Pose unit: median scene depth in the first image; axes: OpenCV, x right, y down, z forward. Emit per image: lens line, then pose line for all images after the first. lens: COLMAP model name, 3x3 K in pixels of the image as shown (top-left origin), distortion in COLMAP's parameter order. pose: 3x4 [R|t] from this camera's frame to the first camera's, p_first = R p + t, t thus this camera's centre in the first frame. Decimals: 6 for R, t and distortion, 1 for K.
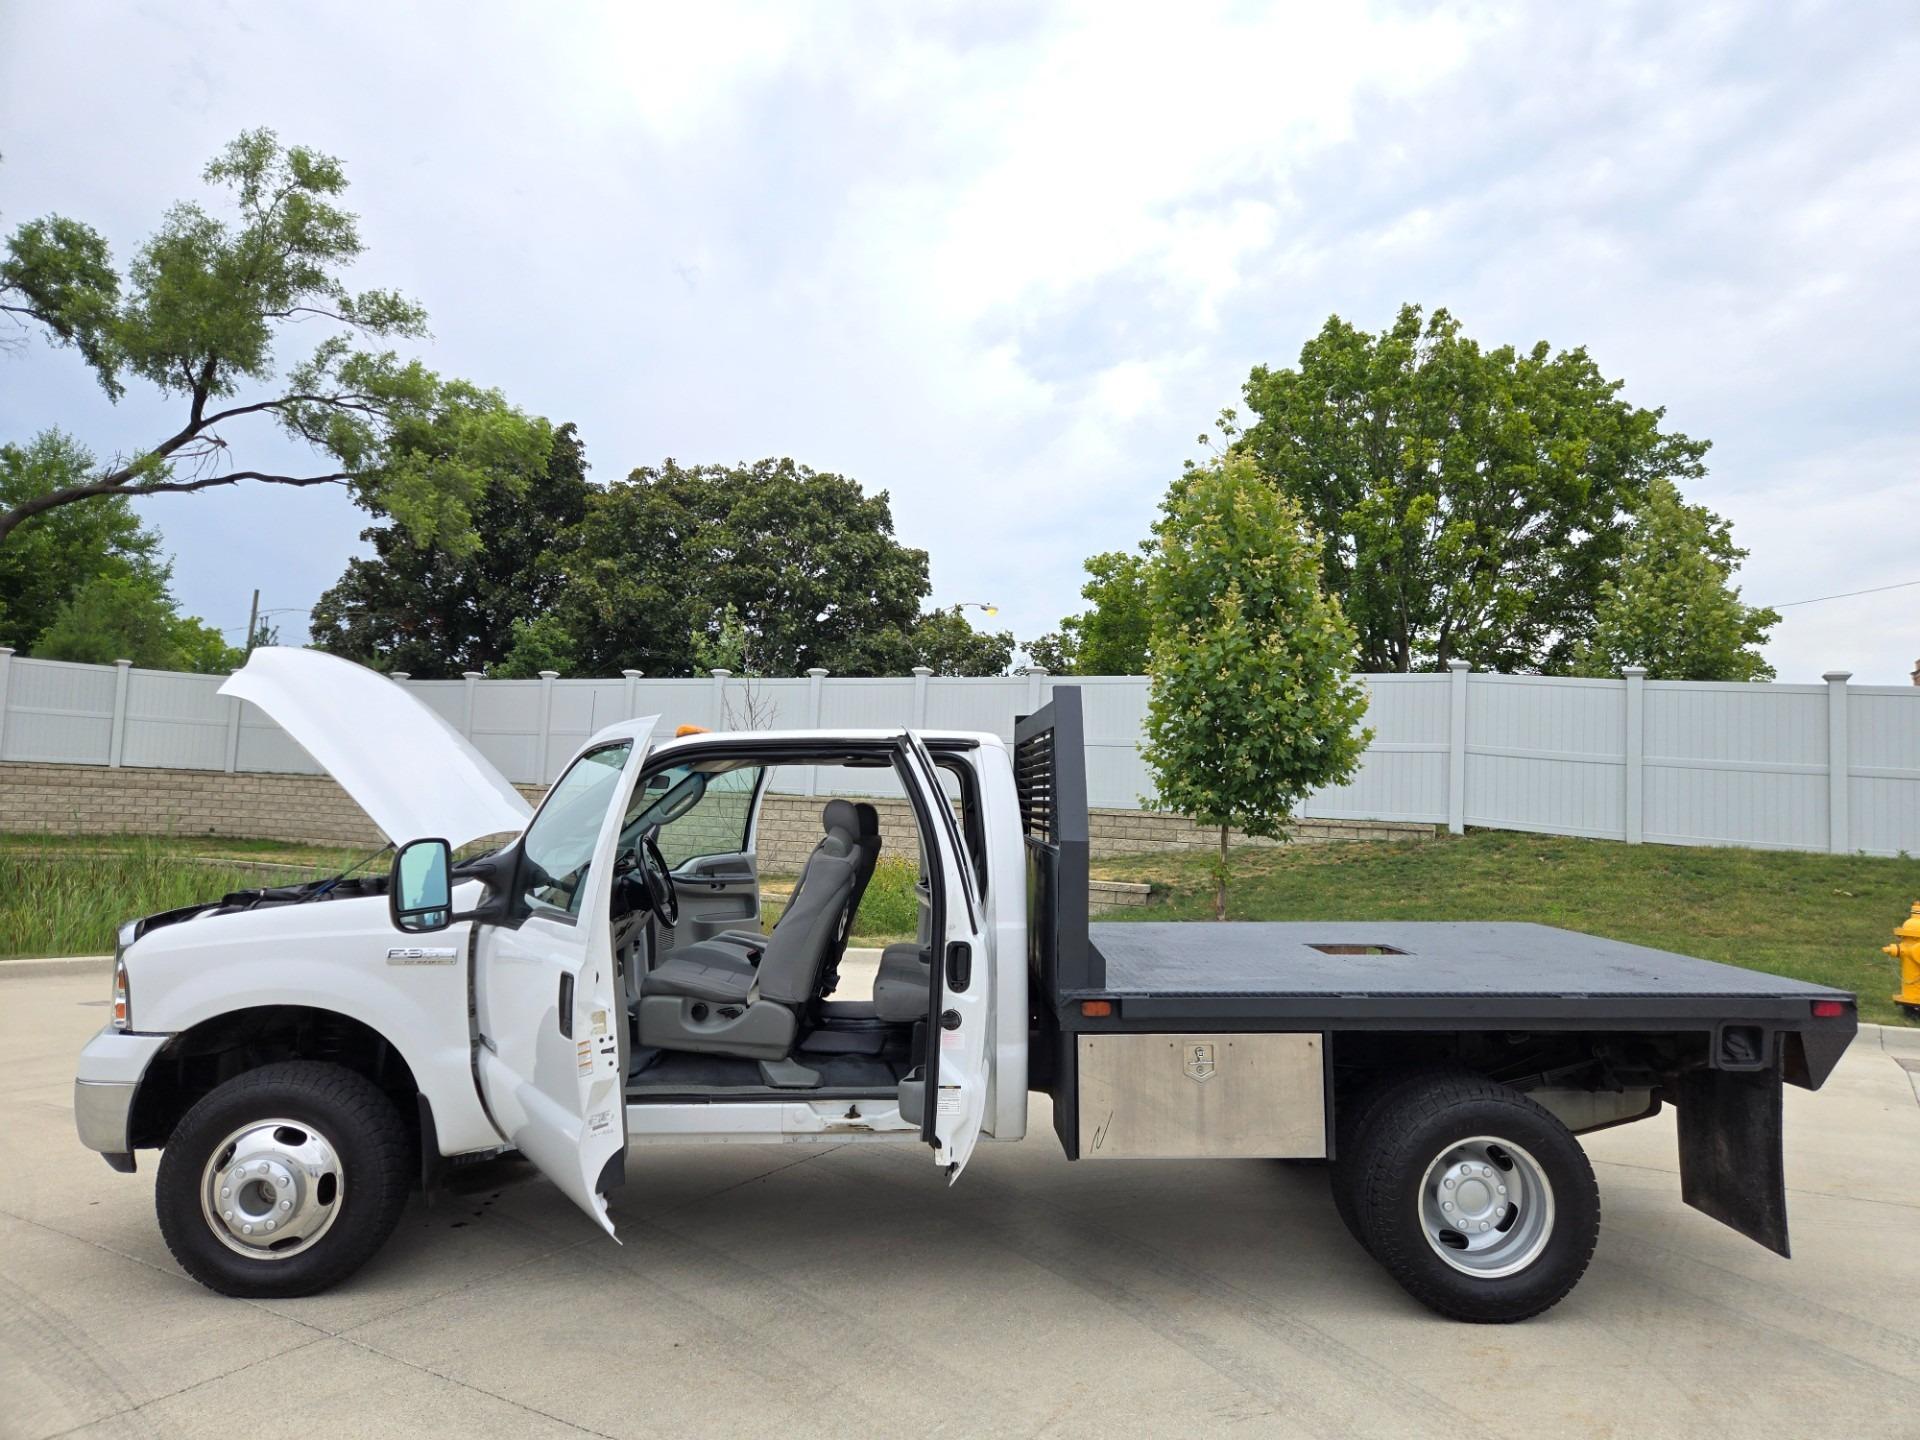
lens RADIAL K [[1253.3, 0, 975.3], [0, 1253.3, 692.2], [0, 0, 1]] dist [0.037614, -0.000177]
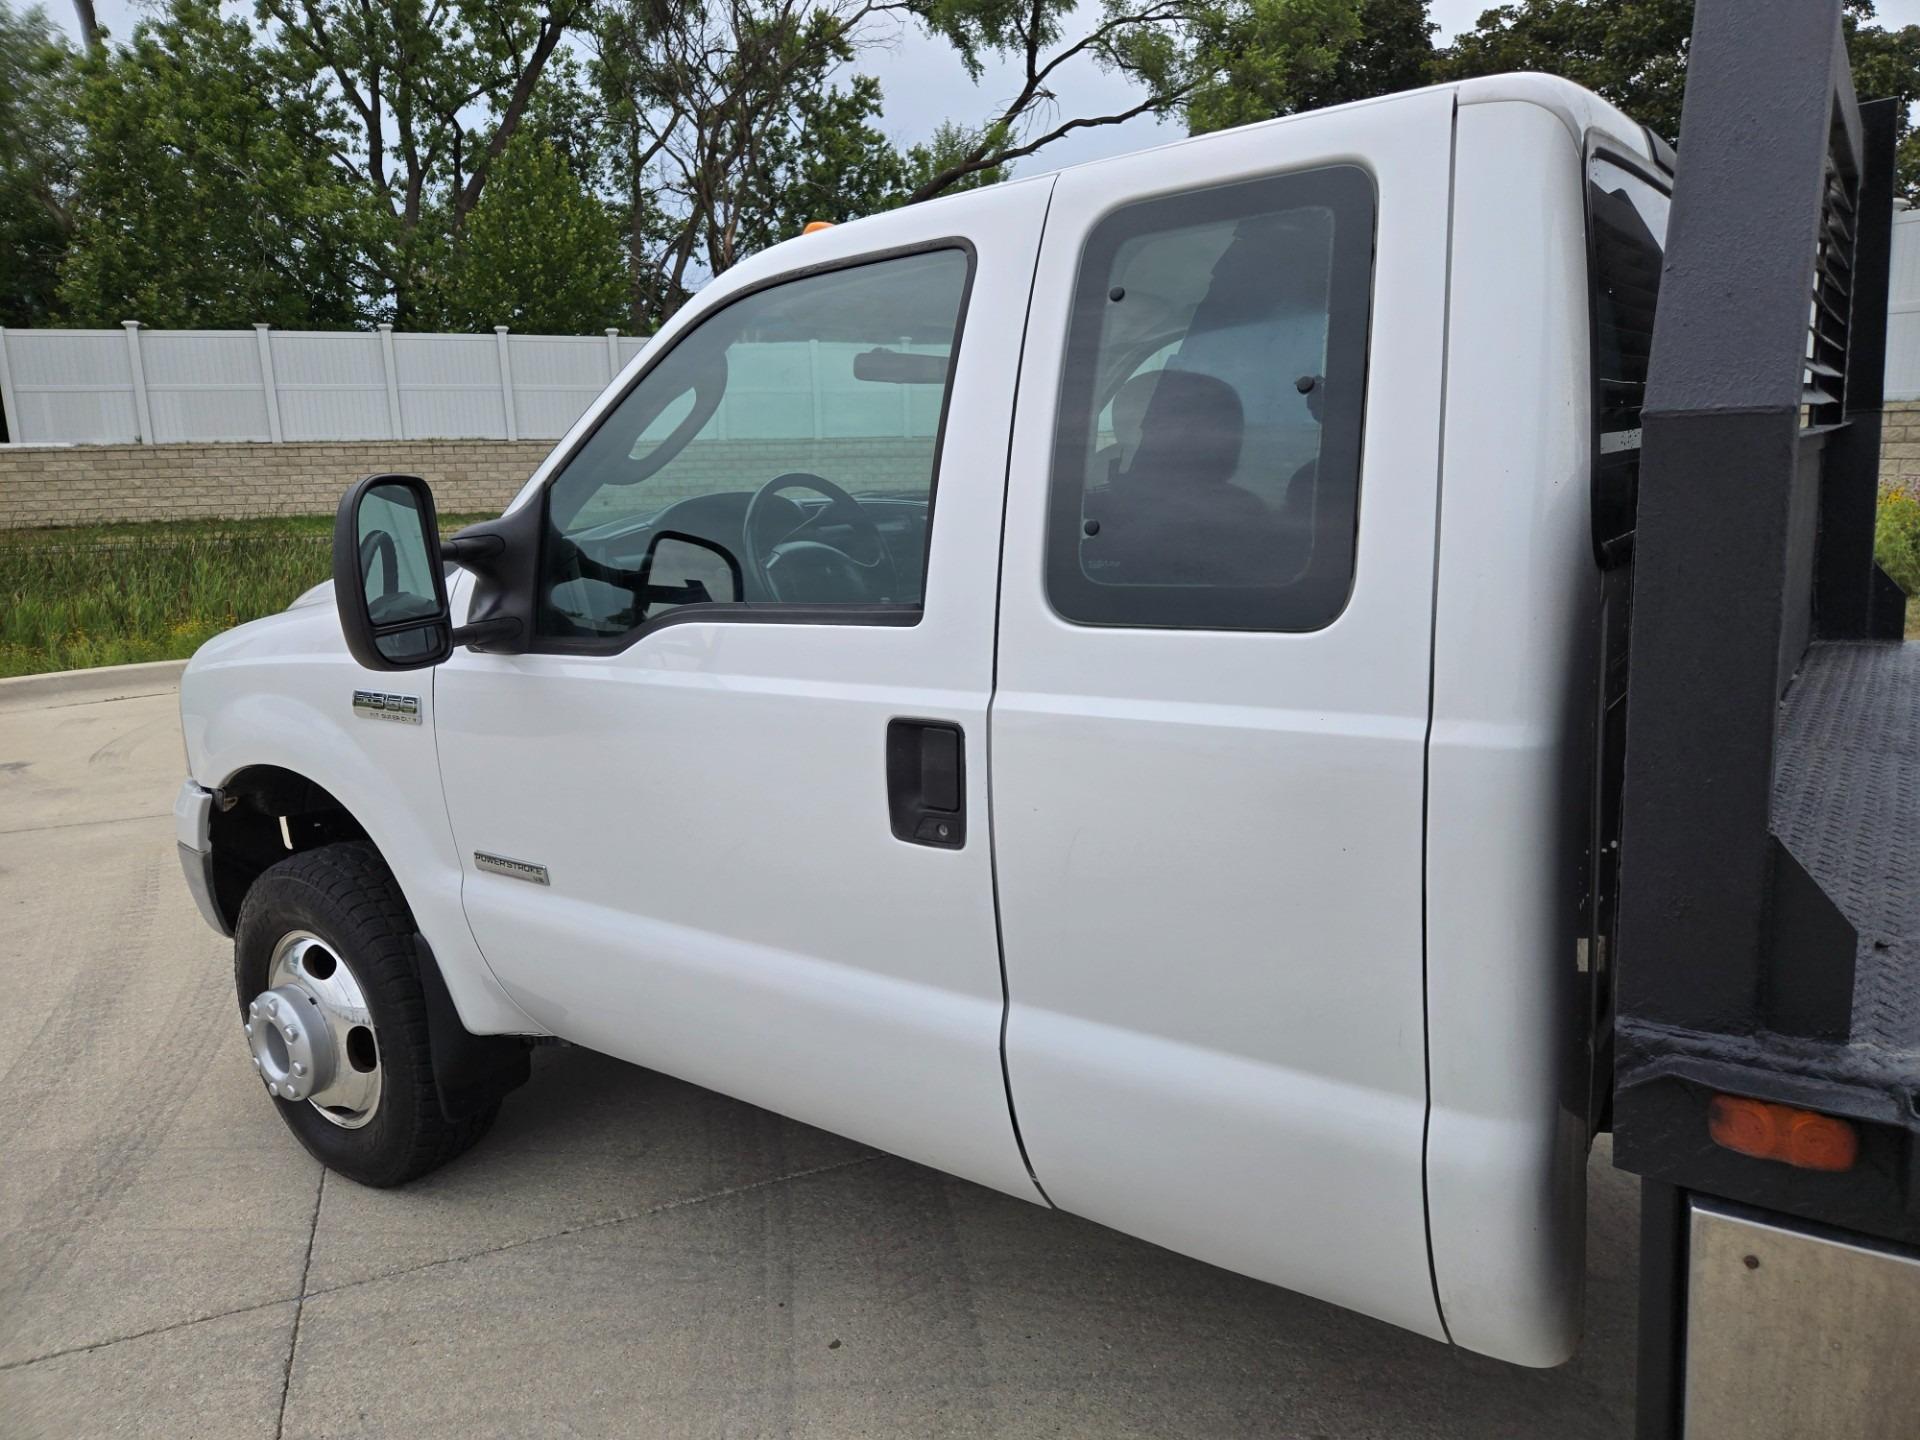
lens RADIAL K [[1277.9, 0, 978.6], [0, 1277.9, 693.5], [0, 0, 1]] dist [0.069852, -0.059931]
pose [[0.785616, 0.058315, -0.615961, 0.017084], [0.112879, 0.965331, 0.235360, 0.013996], [0.608331, -0.254431, 0.751797, 0.104015]]
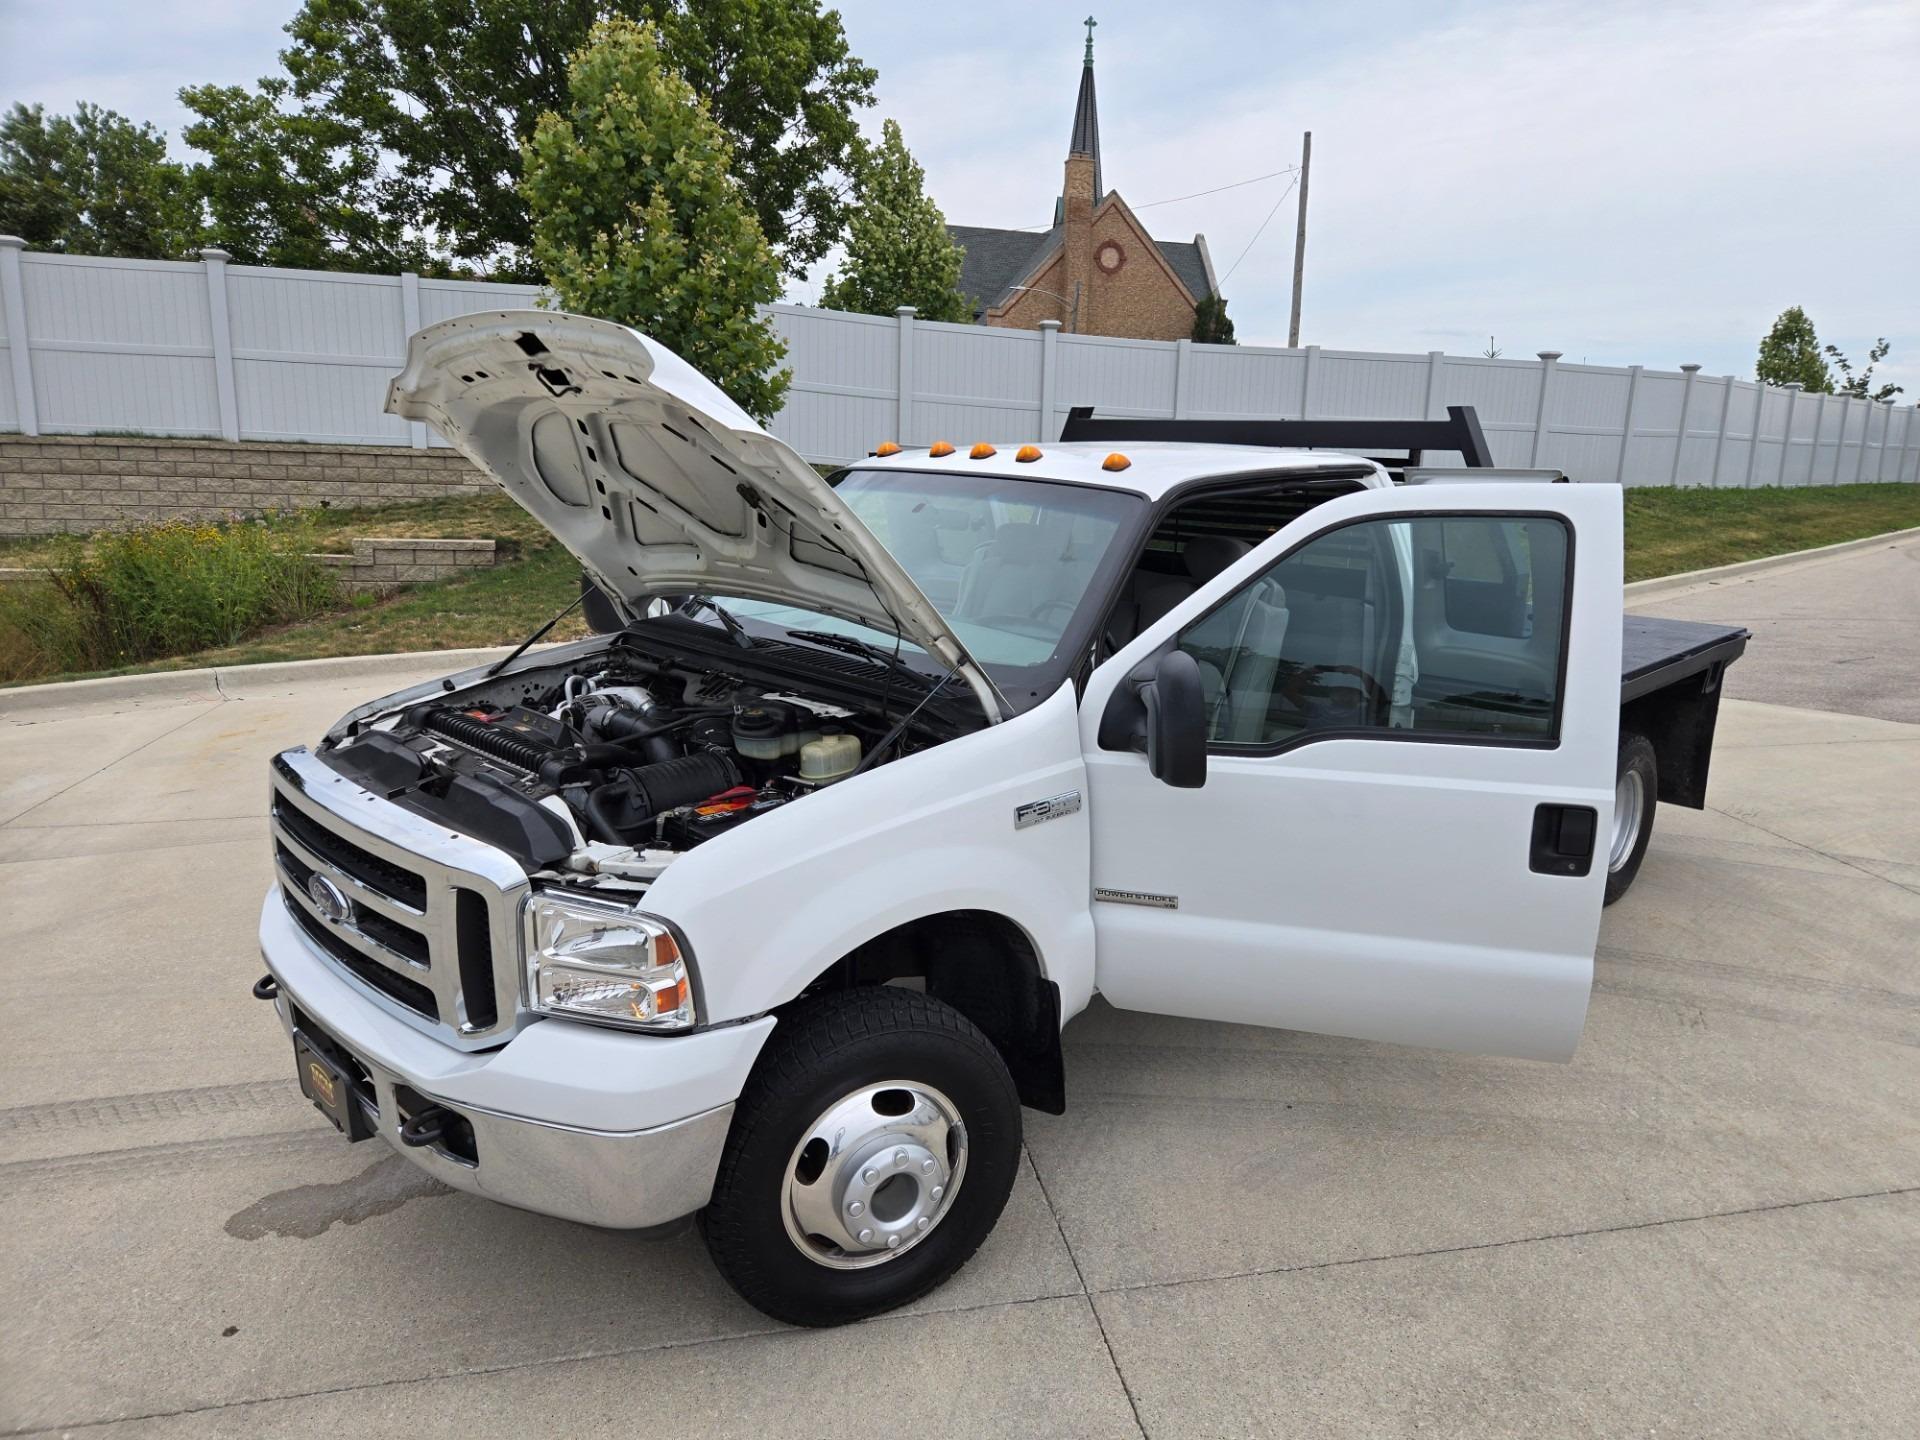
lens RADIAL K [[1277.9, 0, 978.6], [0, 1277.9, 693.5], [0, 0, 1]] dist [0.069852, -0.059931]
pose [[0.741691, -0.145262, 0.654823, -0.132339], [-0.057548, 0.958886, 0.277895, -0.007641], [-0.668269, -0.243797, 0.702837, 0.075919]]
